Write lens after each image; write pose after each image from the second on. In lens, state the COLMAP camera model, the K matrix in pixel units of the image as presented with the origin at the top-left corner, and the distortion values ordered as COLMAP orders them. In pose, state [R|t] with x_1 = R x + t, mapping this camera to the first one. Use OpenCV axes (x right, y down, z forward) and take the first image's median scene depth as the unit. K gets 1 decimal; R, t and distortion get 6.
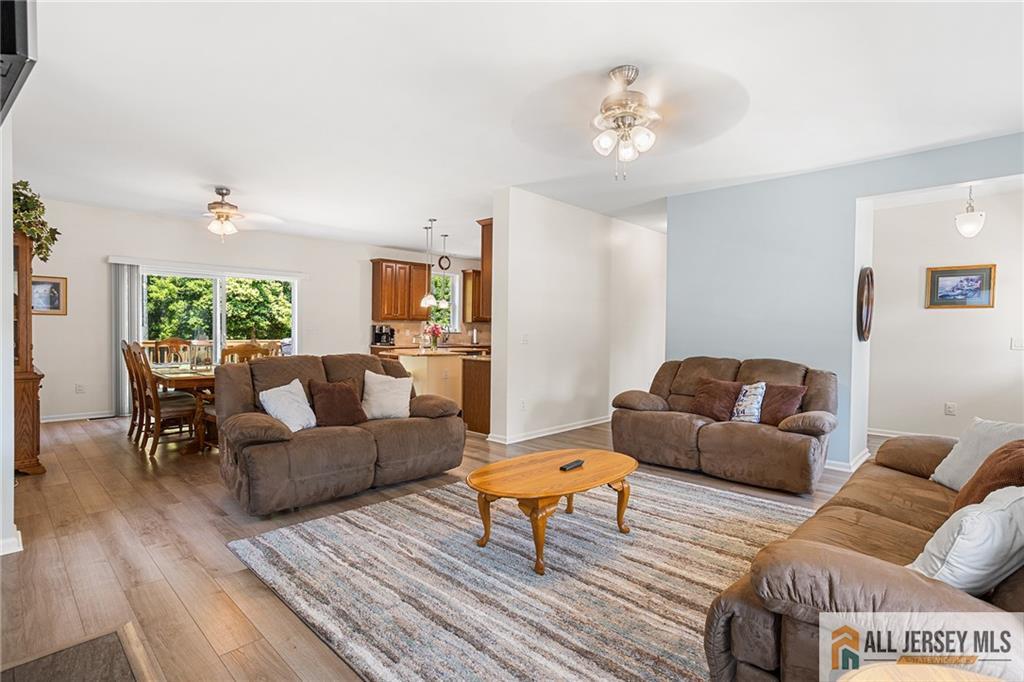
lens RADIAL K [[512.2, 0, 510.6], [0, 512.2, 341.1], [0, 0, 1]] dist [-0.059495, 0.033847]
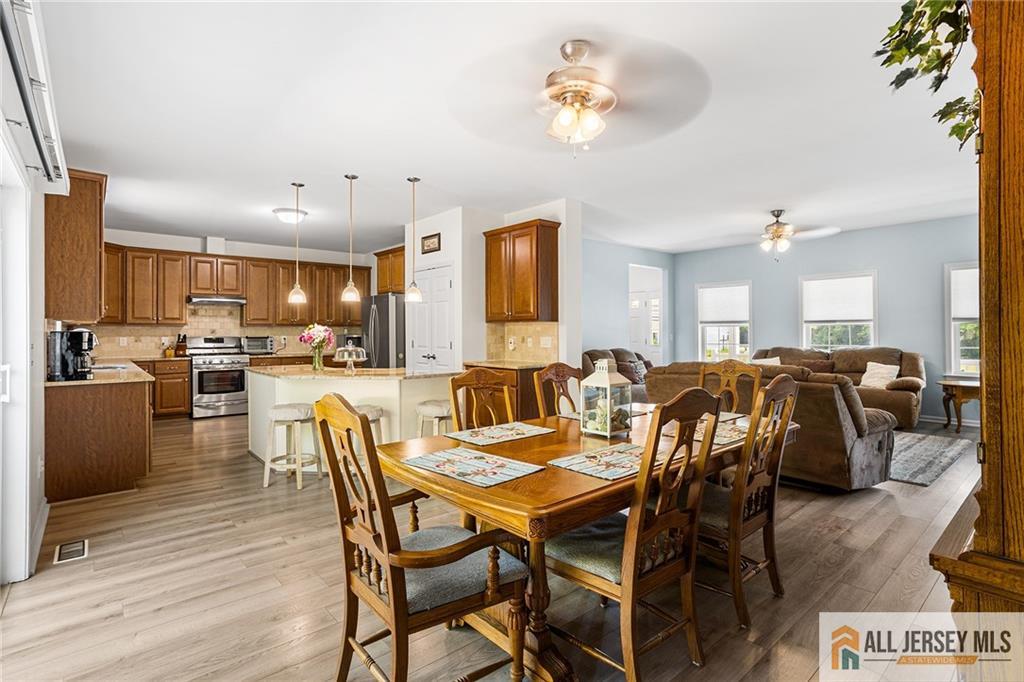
lens RADIAL K [[489.9, 0, 507.7], [0, 489.9, 330.8], [0, 0, 1]] dist [-0.058592, 0.030994]
pose [[0.098721, -0.011320, 0.995051, -1.028277], [0.027730, 0.999578, 0.008620, -0.042866], [-0.994729, 0.026742, 0.098993, 1.045140]]
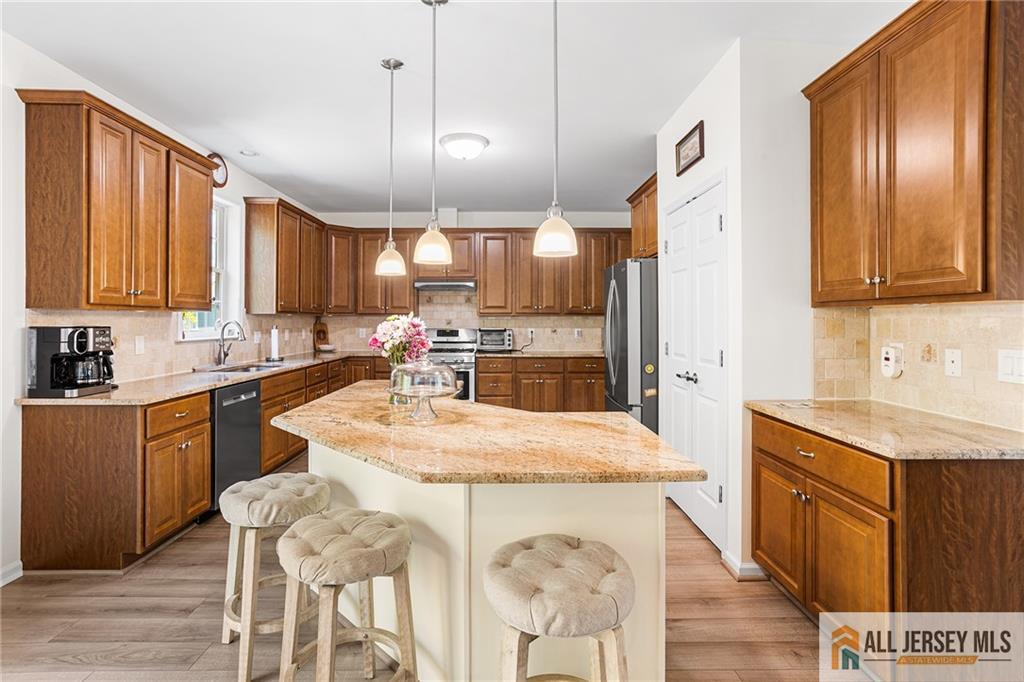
lens RADIAL K [[502.4, 0, 504.2], [0, 502.4, 319.8], [0, 0, 1]] dist [-0.049283, 0.031004]
pose [[0.721618, -0.011762, 0.692191, -0.462414], [0.024864, 0.999651, -0.008934, -0.044616], [-0.691845, 0.023658, 0.721659, 1.068857]]
